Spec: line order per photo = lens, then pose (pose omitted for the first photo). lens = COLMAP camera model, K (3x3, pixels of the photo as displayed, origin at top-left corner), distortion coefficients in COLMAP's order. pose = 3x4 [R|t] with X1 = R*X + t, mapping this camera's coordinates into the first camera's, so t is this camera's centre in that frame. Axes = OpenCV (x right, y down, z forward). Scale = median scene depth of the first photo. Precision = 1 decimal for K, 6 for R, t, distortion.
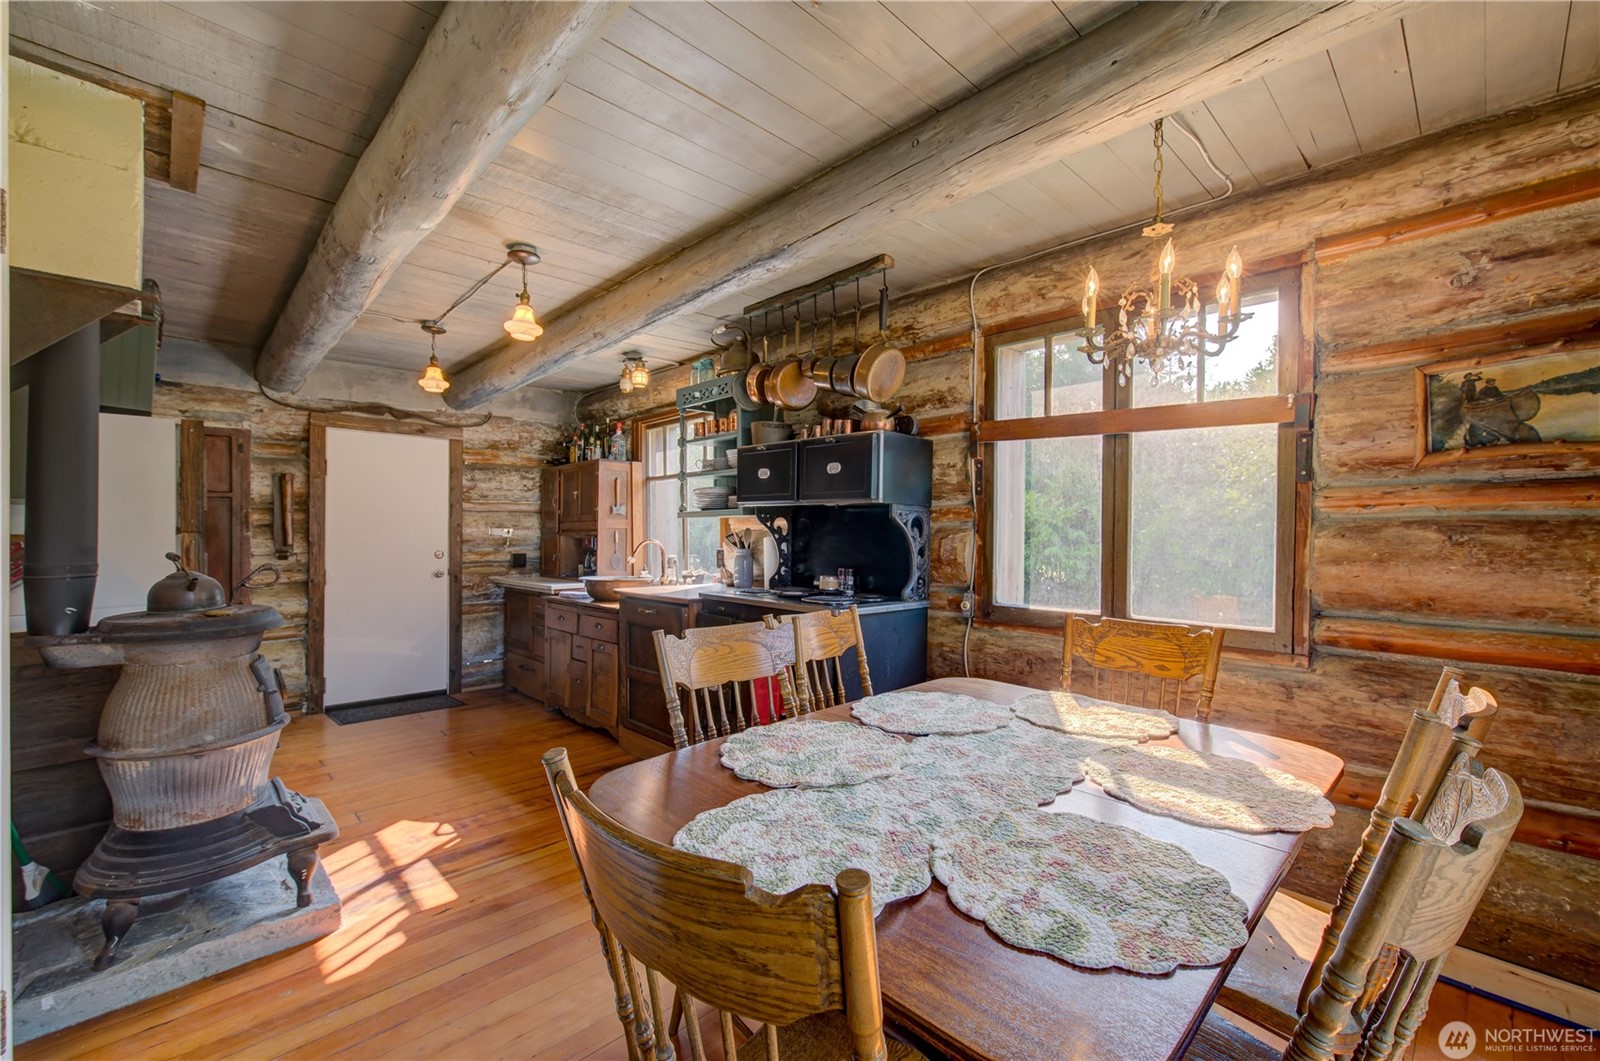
lens RADIAL K [[673.0, 0, 807.9], [0, 673.0, 533.3], [0, 0, 1]] dist [-0.002609, -0.000313]
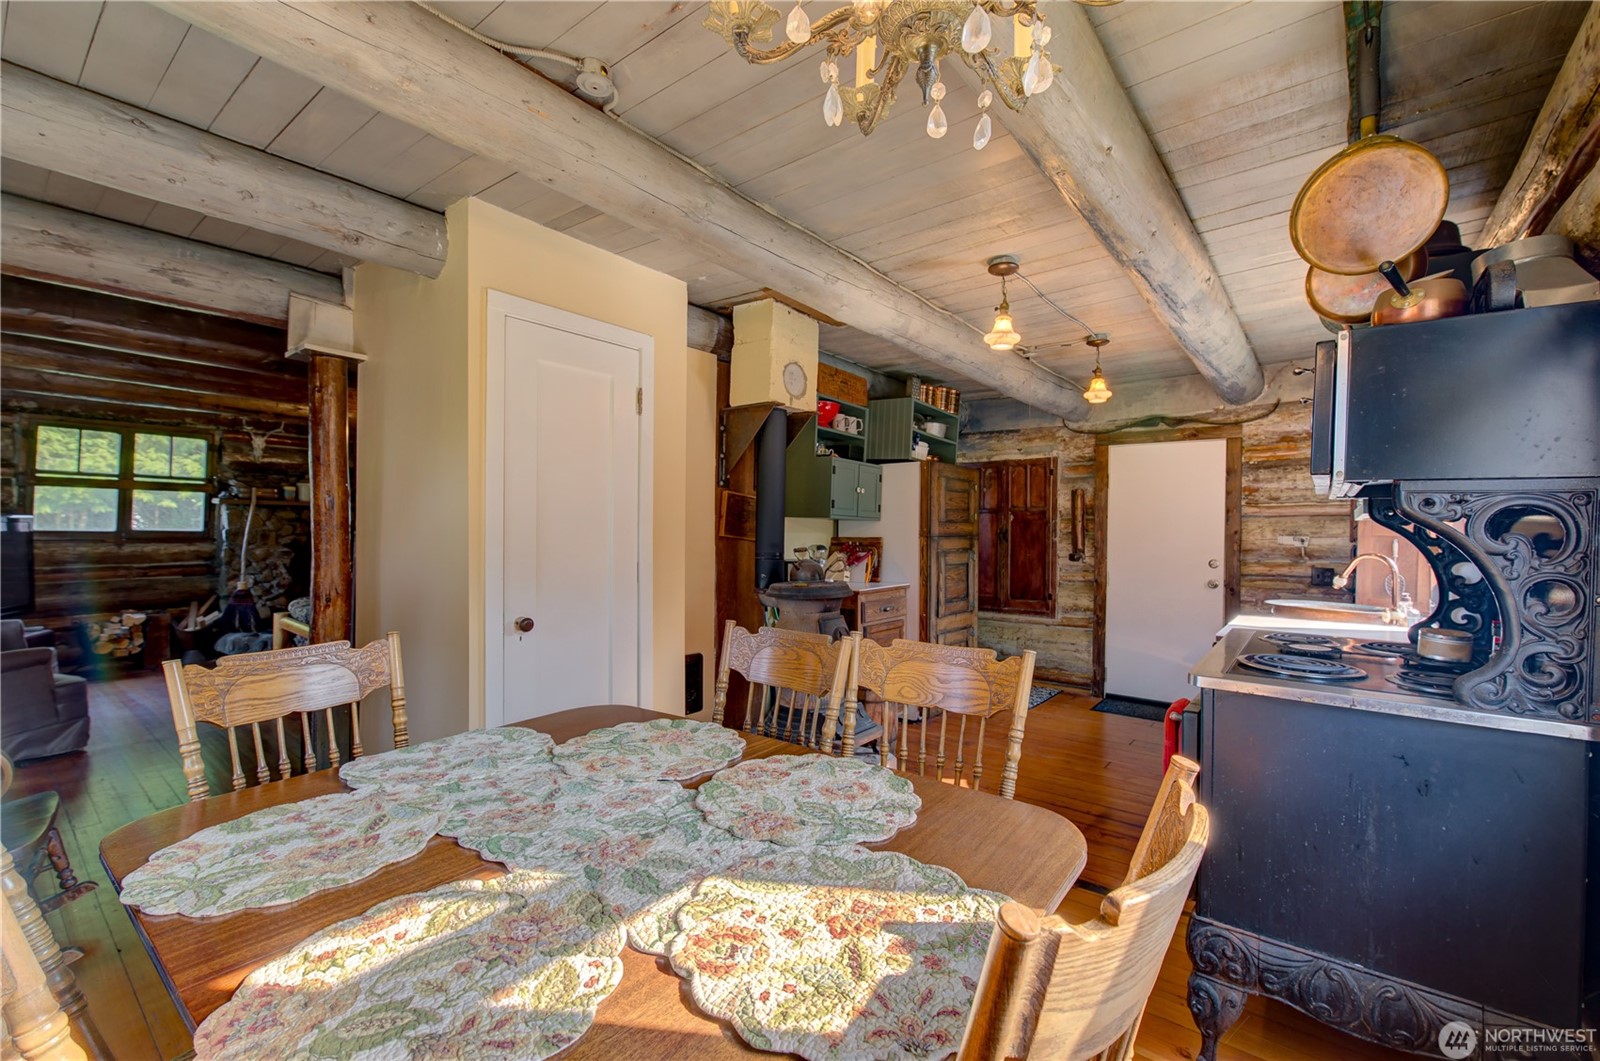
lens RADIAL K [[673.0, 0, 806.6], [0, 673.0, 532.2], [0, 0, 1]] dist [-0.002609, -0.000313]
pose [[0.136148, -0.002897, -0.990684, 0.352593], [-0.012521, 0.999911, -0.004645, -0.000952], [0.990609, 0.013036, 0.136099, 0.363686]]
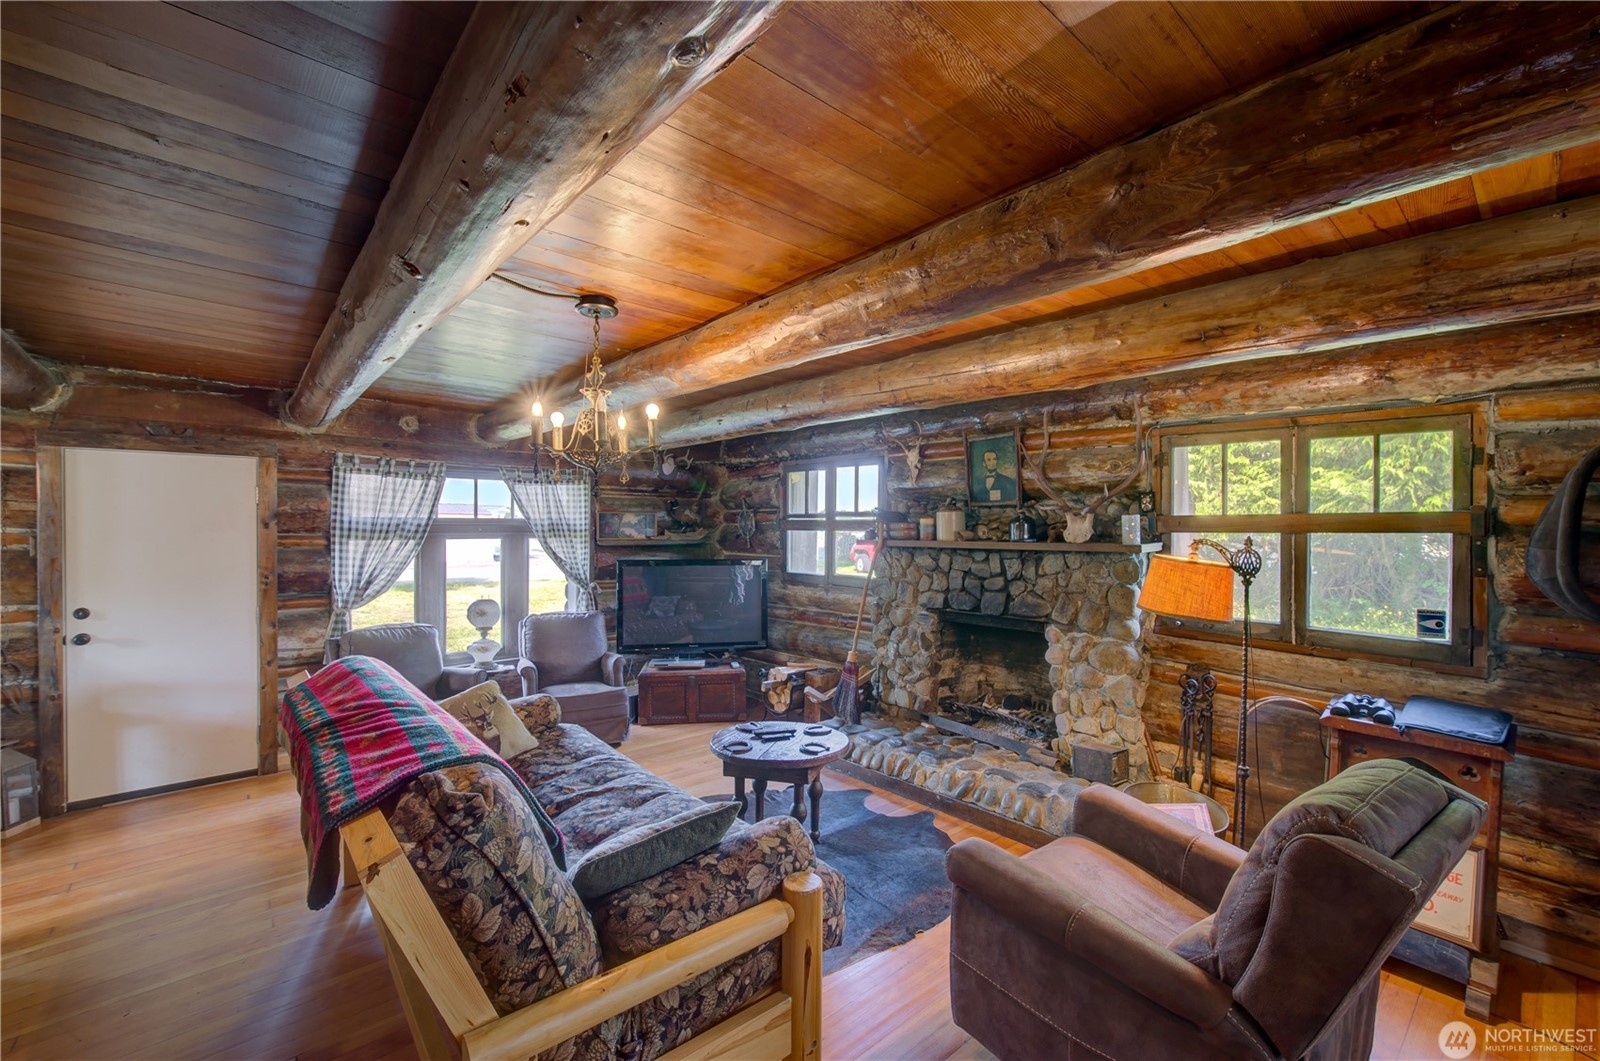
lens RADIAL K [[673.0, 0, 805.9], [0, 673.0, 536.0], [0, 0, 1]] dist [-0.002609, -0.000313]
pose [[-0.998641, -0.015429, 0.049773, -1.178495], [-0.014829, 0.999813, 0.012390, -0.079575], [-0.049955, 0.011635, -0.998684, 0.433077]]
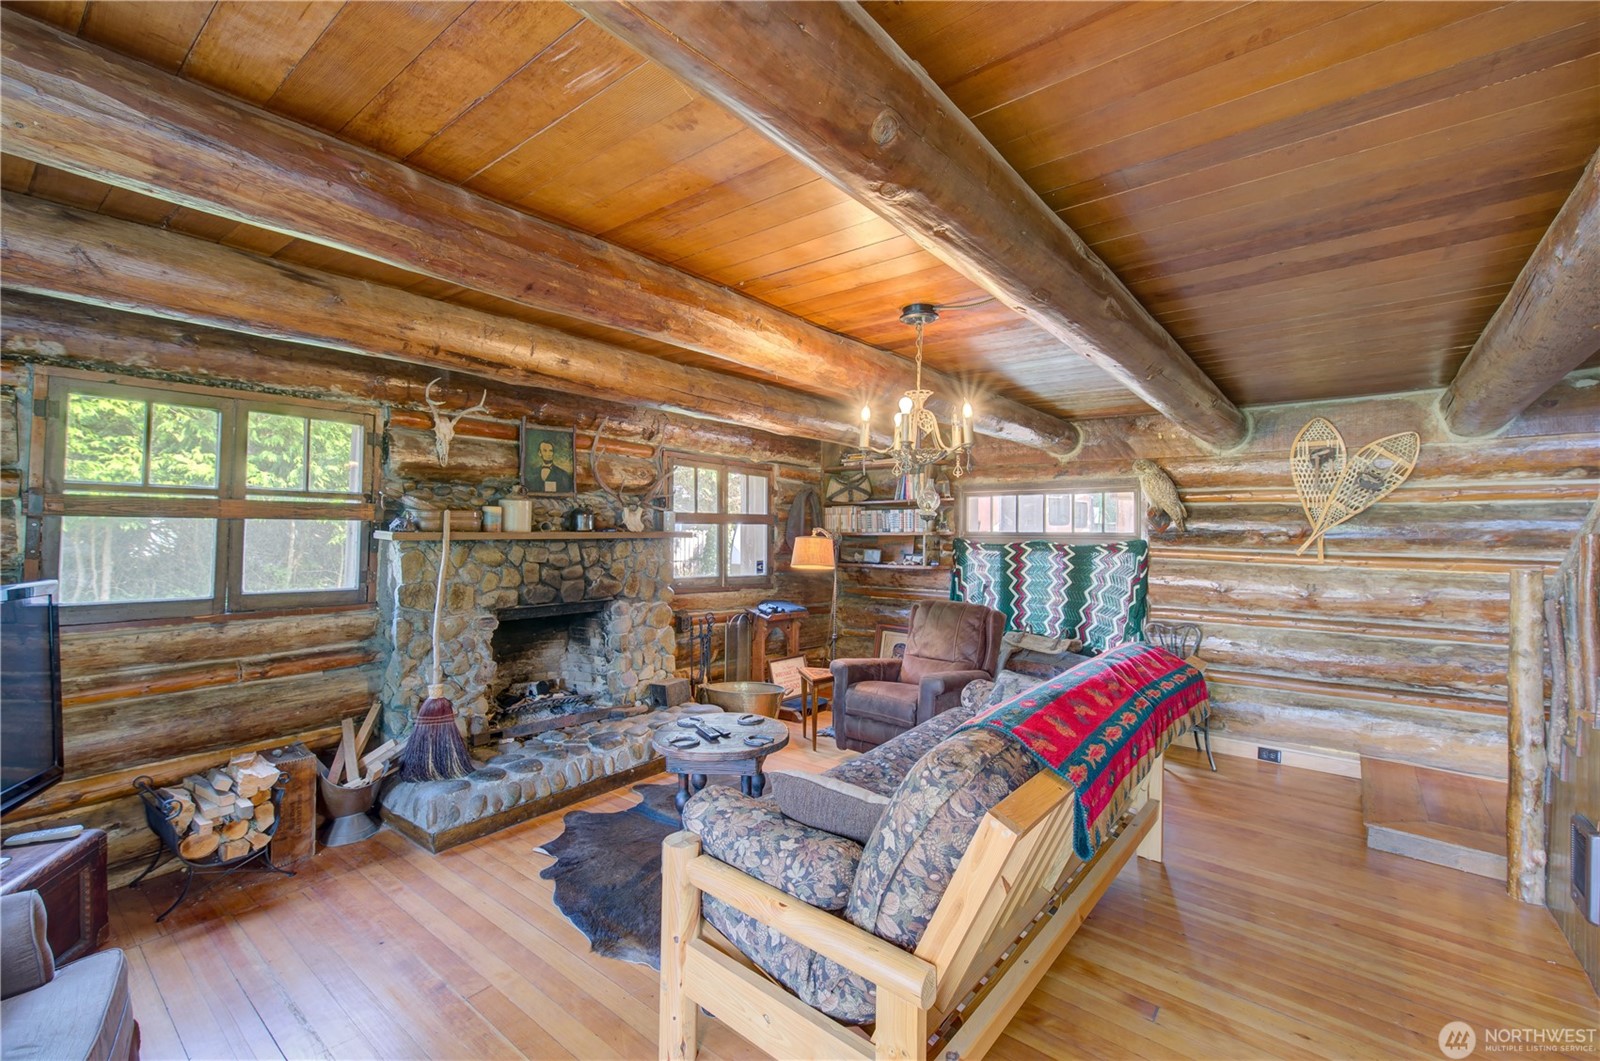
lens RADIAL K [[673.0, 0, 805.1], [0, 673.0, 532.2], [0, 0, 1]] dist [-0.002609, -0.000313]
pose [[0.117306, -0.007142, -0.993070, -0.389167], [-0.004842, 0.999958, -0.007764, -0.057716], [0.993084, 0.005719, 0.117267, -0.285694]]
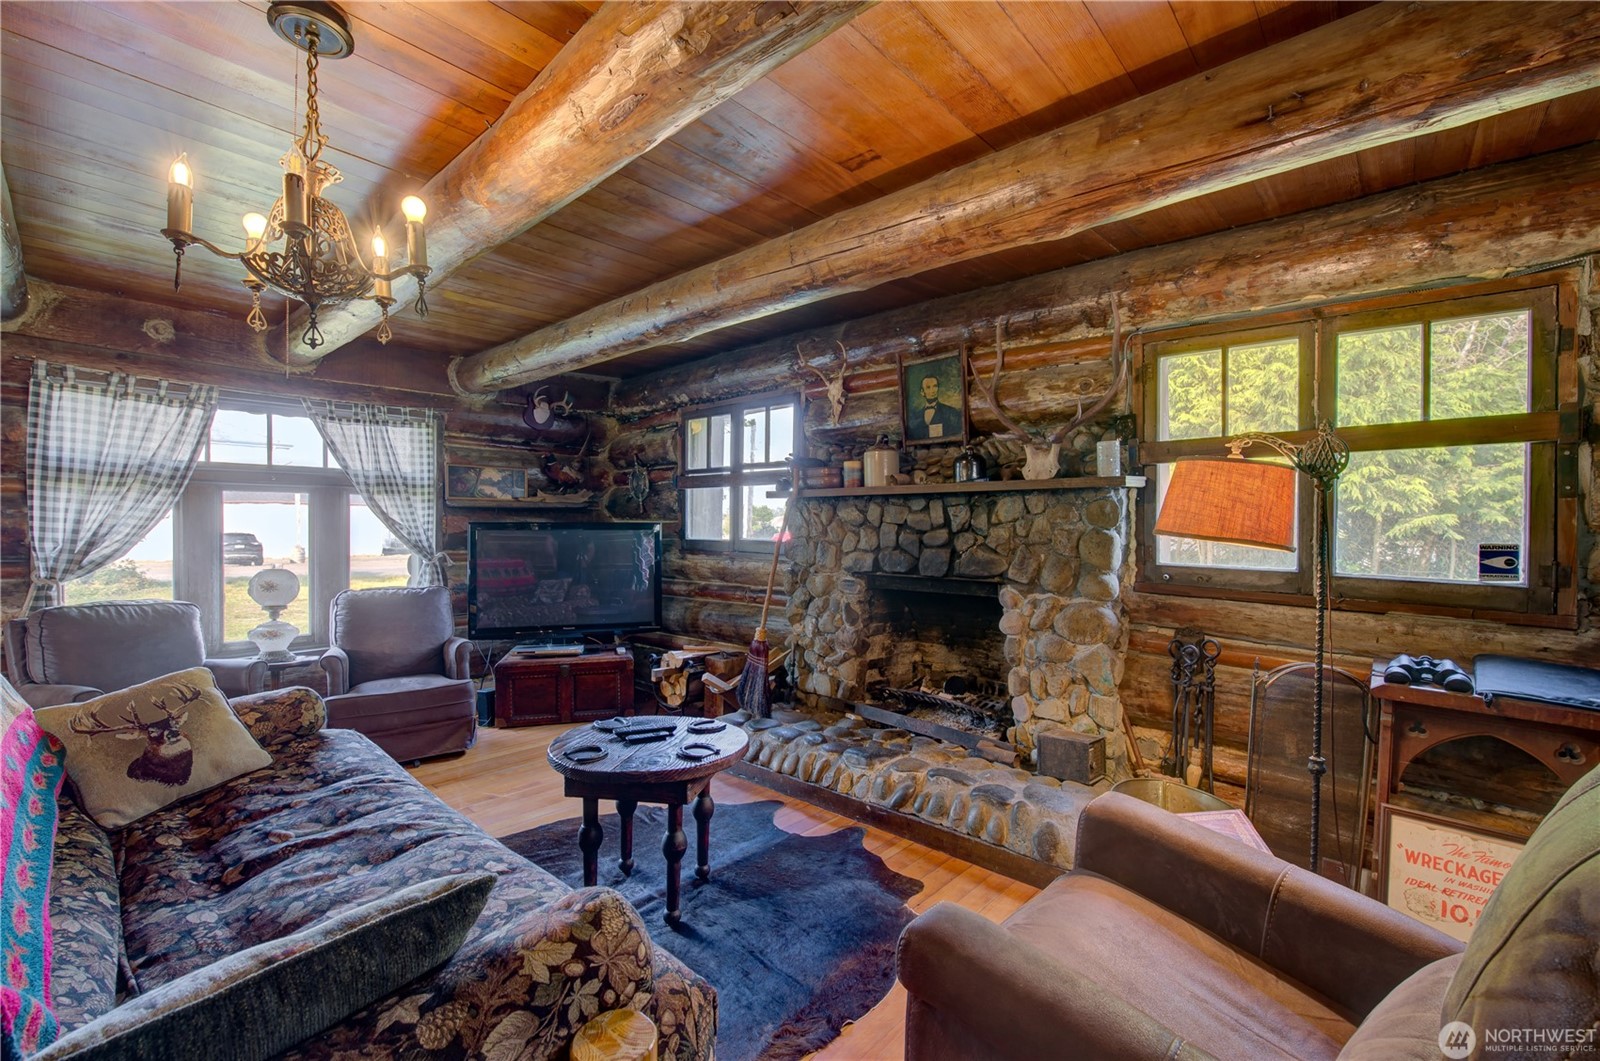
lens RADIAL K [[673.0, 0, 807.7], [0, 673.0, 538.3], [0, 0, 1]] dist [-0.002609, -0.000313]
pose [[-0.997550, -0.014951, -0.068334, -1.199965], [-0.016234, 0.999701, 0.018266, -0.017098], [0.068040, 0.019331, -0.997495, 0.229954]]
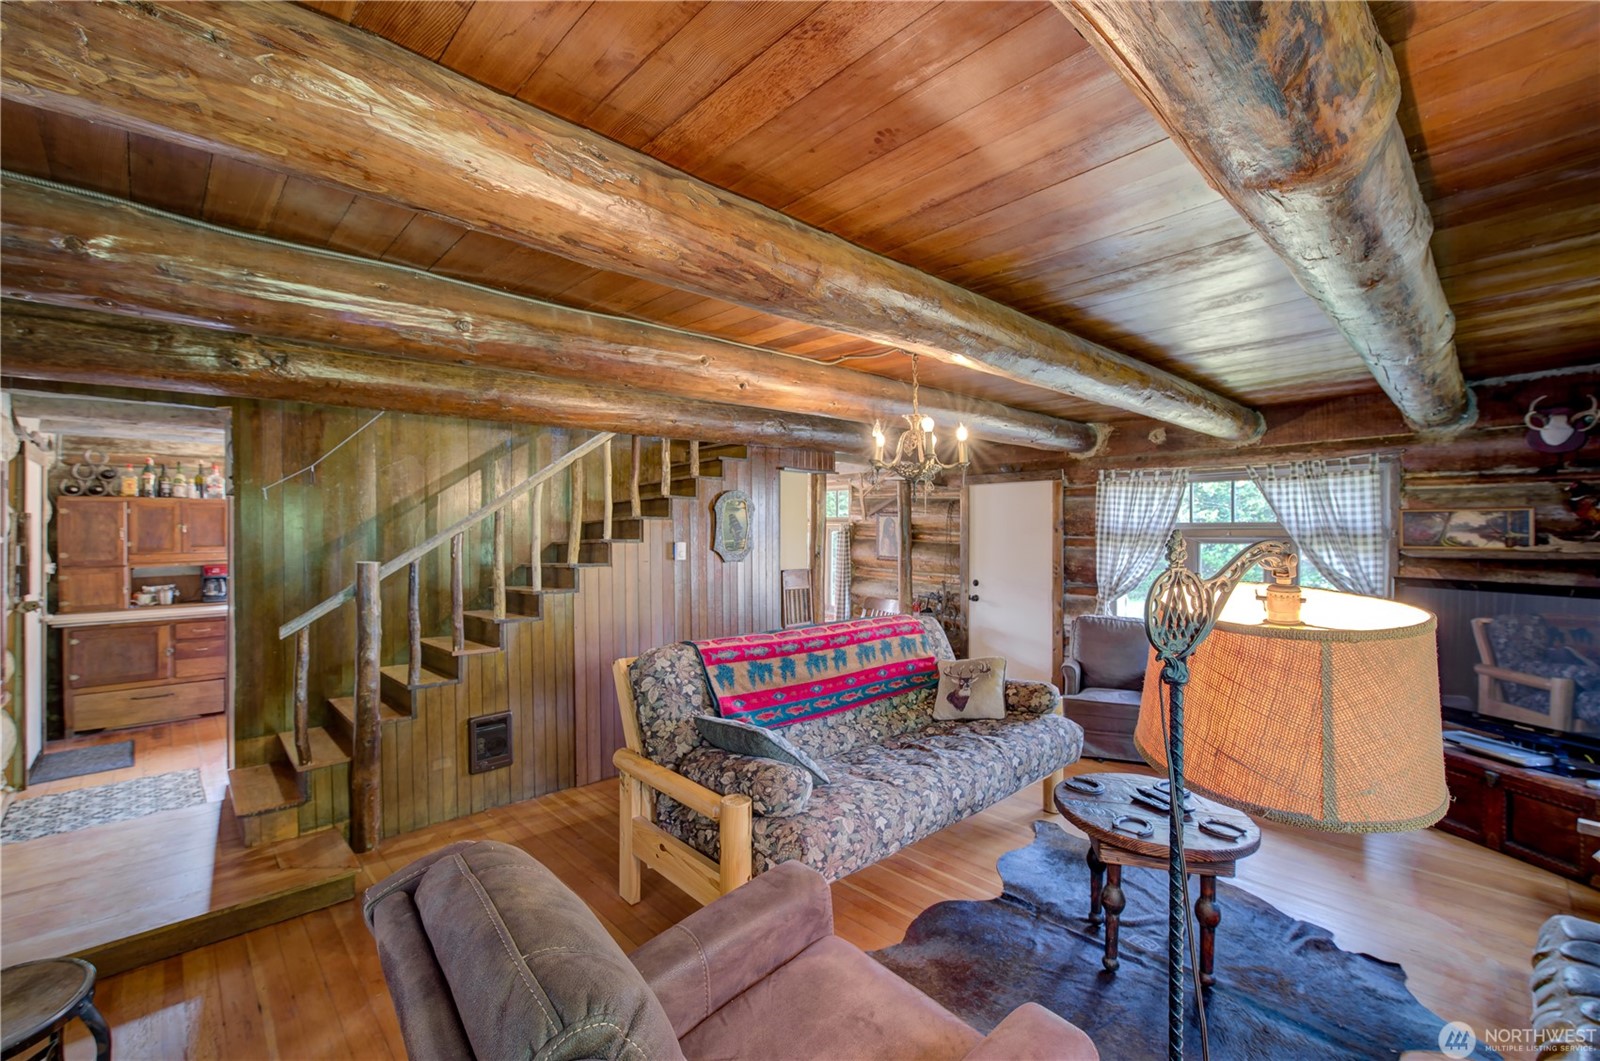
lens RADIAL K [[673.0, 0, 808.9], [0, 673.0, 532.0], [0, 0, 1]] dist [-0.002609, -0.000313]
pose [[0.002697, -0.011056, 0.999935, -1.669109], [-0.004677, 0.999928, 0.011068, -0.080312], [-0.999985, -0.004706, 0.002645, -0.017088]]
